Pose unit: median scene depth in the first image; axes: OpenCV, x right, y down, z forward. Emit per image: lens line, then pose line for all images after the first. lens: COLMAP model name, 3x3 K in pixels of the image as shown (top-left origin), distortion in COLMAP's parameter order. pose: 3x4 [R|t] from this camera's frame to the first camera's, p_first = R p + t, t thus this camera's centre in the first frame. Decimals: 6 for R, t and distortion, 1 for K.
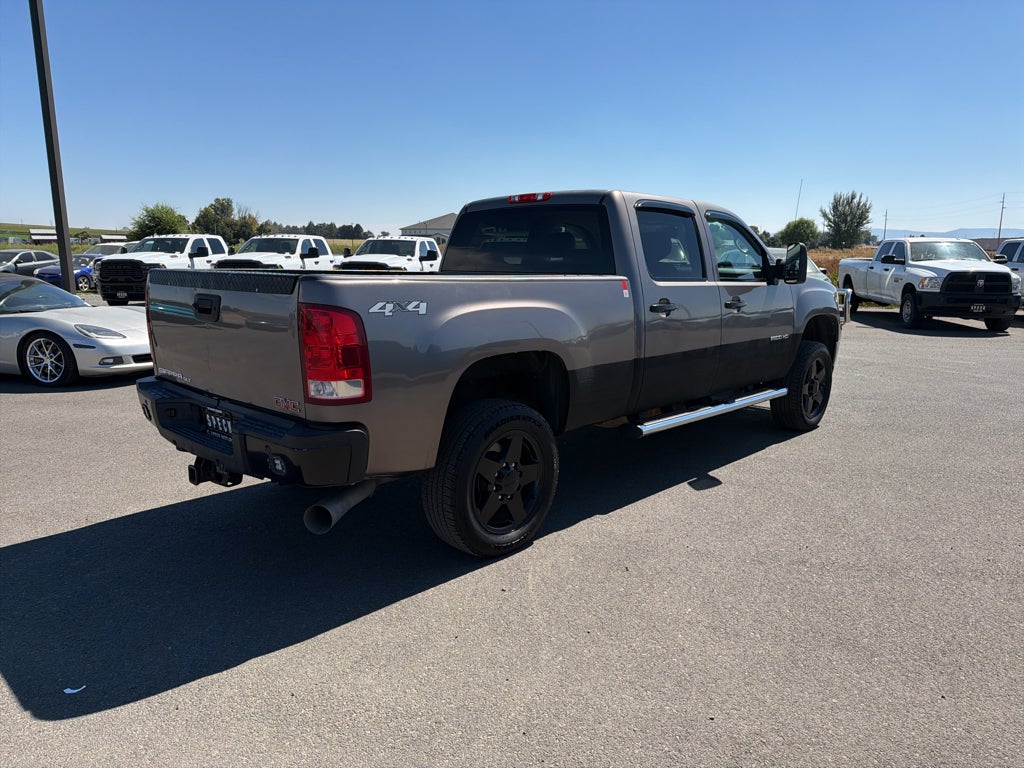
lens RADIAL K [[727.1, 0, 508.3], [0, 727.1, 382.7], [0, 0, 1]] dist [0.024769, -0.034014]
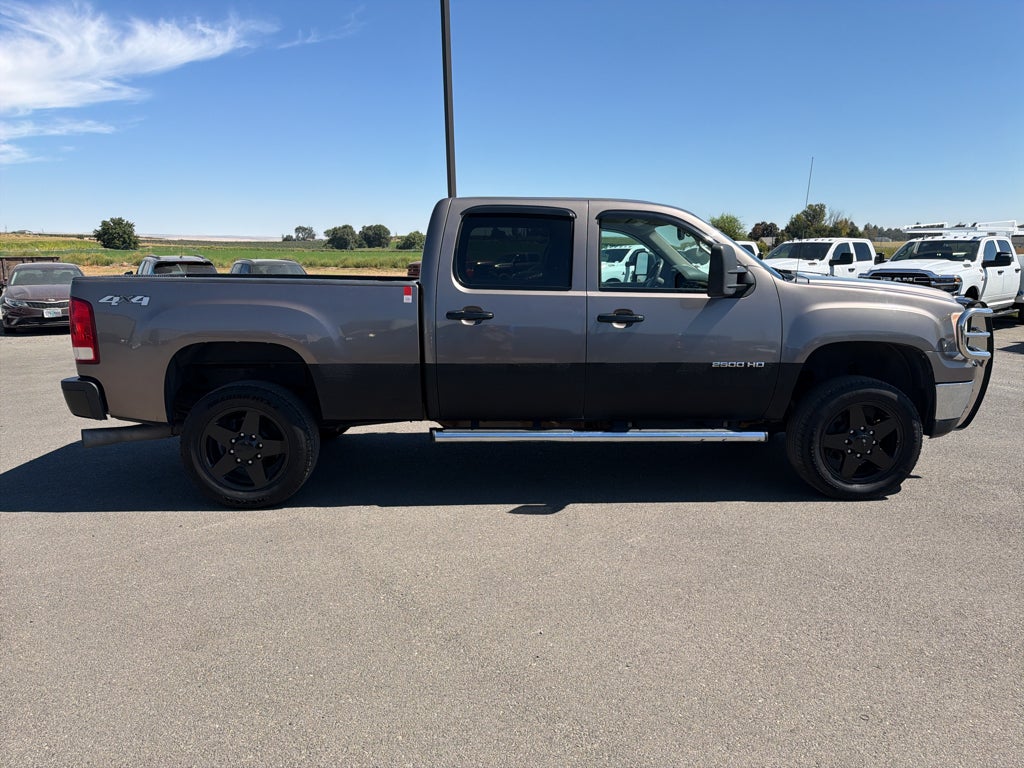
lens RADIAL K [[727.1, 0, 509.9], [0, 727.1, 385.2], [0, 0, 1]] dist [0.024769, -0.034014]
pose [[0.716468, 0.108948, -0.689060, 0.649706], [-0.112444, 0.992850, 0.040063, -0.038315], [0.688499, 0.048777, 0.723596, 0.240392]]
